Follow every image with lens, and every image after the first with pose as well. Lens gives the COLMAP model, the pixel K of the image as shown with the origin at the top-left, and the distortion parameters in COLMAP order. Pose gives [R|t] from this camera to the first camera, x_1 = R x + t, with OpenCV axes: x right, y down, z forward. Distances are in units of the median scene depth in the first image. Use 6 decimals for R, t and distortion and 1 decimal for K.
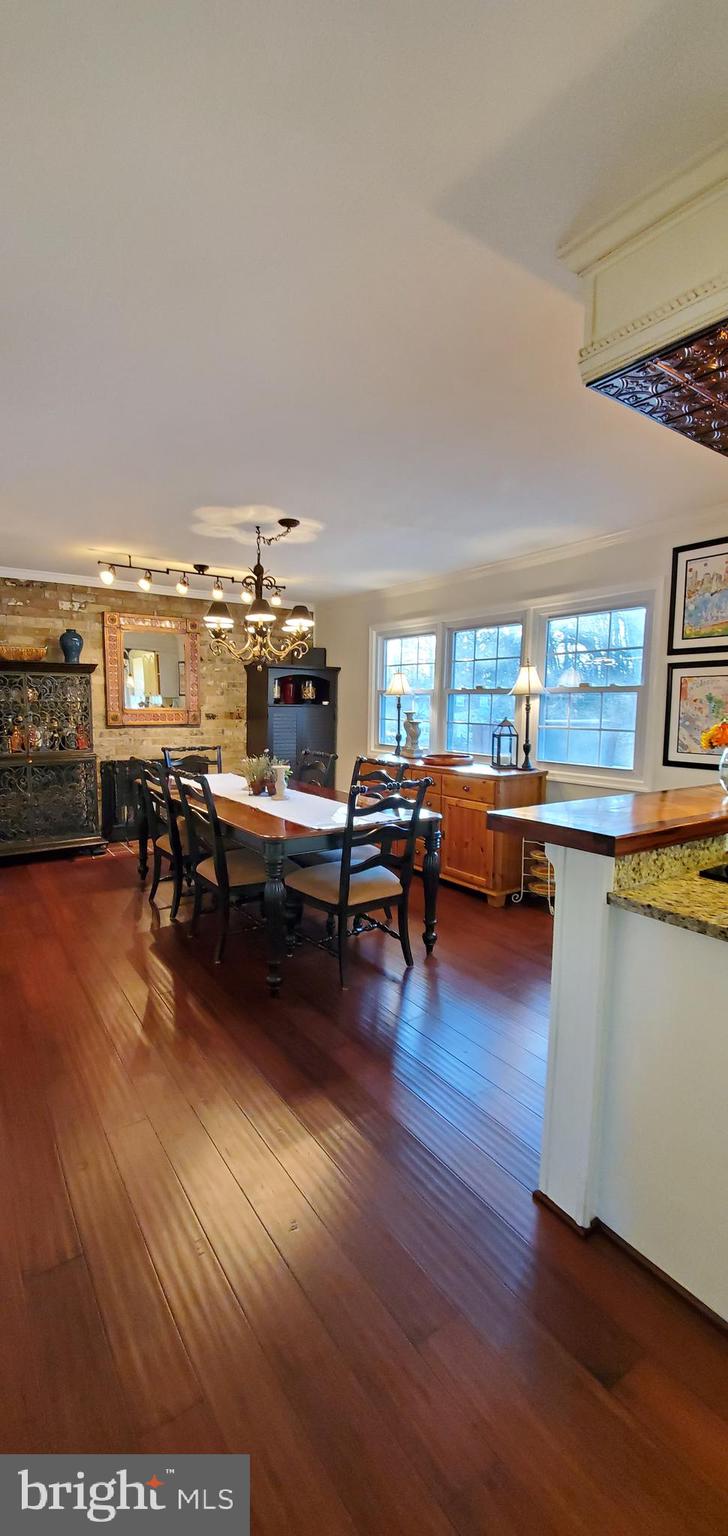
lens RADIAL K [[605.3, 0, 359.1], [0, 605.3, 758.8], [0, 0, 1]] dist [0.011778, -0.013264]
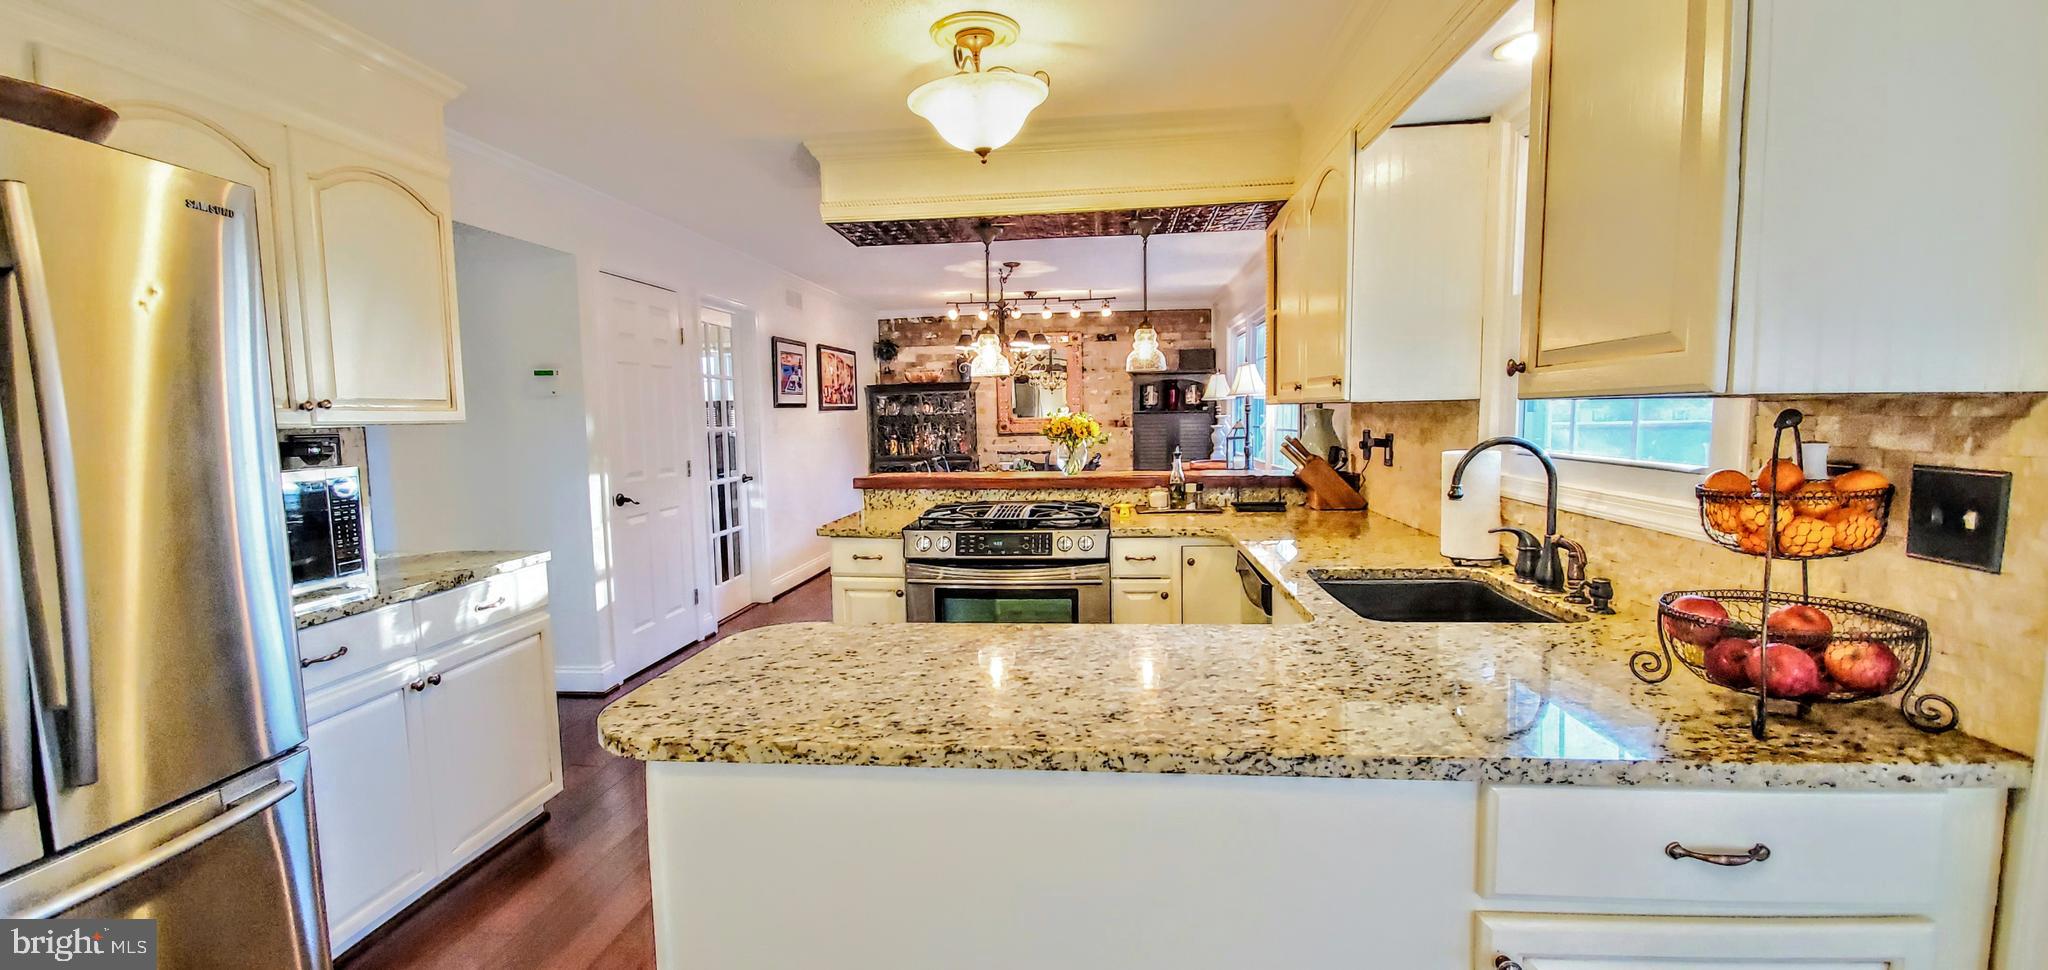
lens RADIAL K [[807.1, 0, 1017.0], [0, 807.1, 490.7], [0, 0, 1]] dist [0.011778, -0.013264]
pose [[0.768021, 0.036141, -0.639404, 0.629468], [-0.033322, 0.999309, 0.016459, 0.028525], [0.639557, 0.008666, 0.768695, -0.161306]]
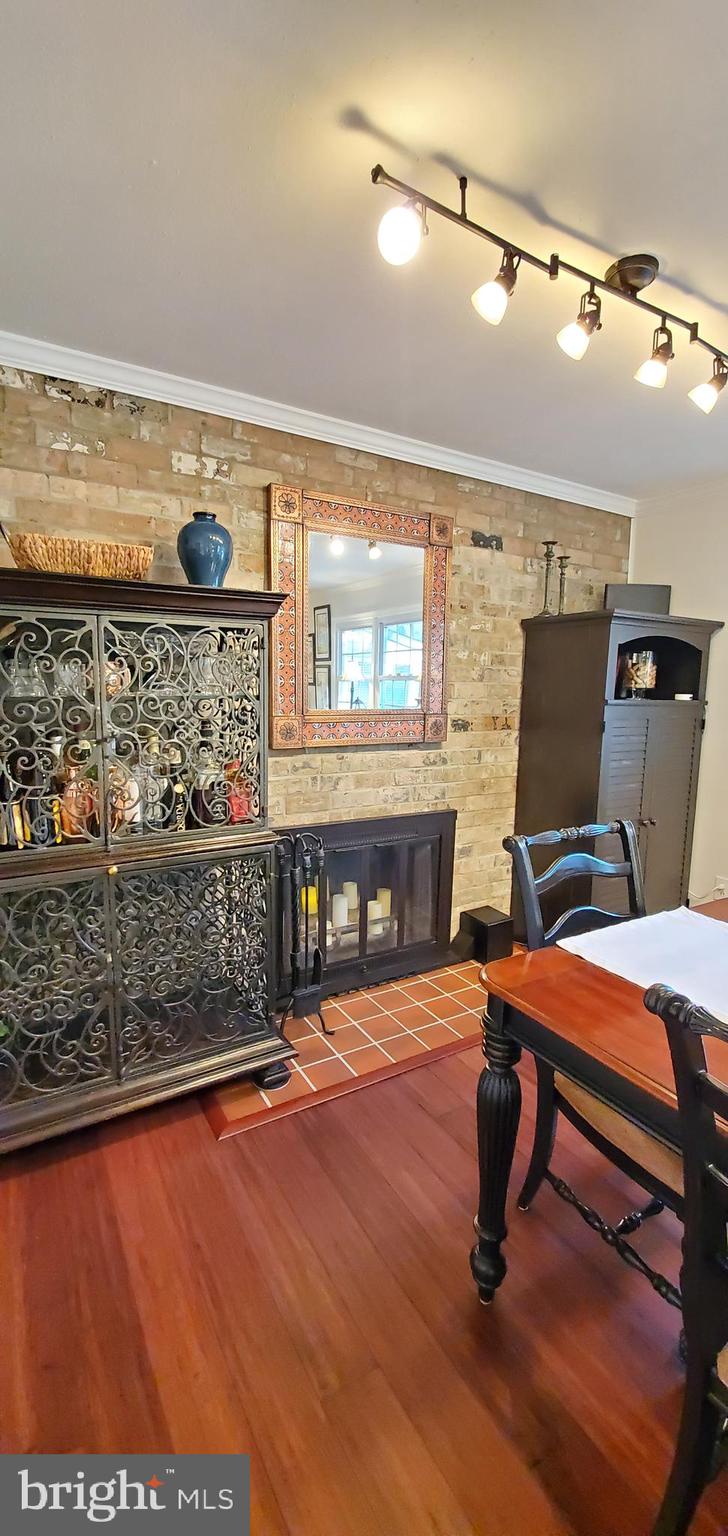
lens RADIAL K [[605.3, 0, 359.1], [0, 605.3, 758.8], [0, 0, 1]] dist [0.011778, -0.013264]
pose [[0.997574, 0.007492, -0.069215, -0.341089], [-0.006221, 0.999808, 0.018566, -0.060226], [0.069341, -0.018090, 0.997429, 0.599852]]
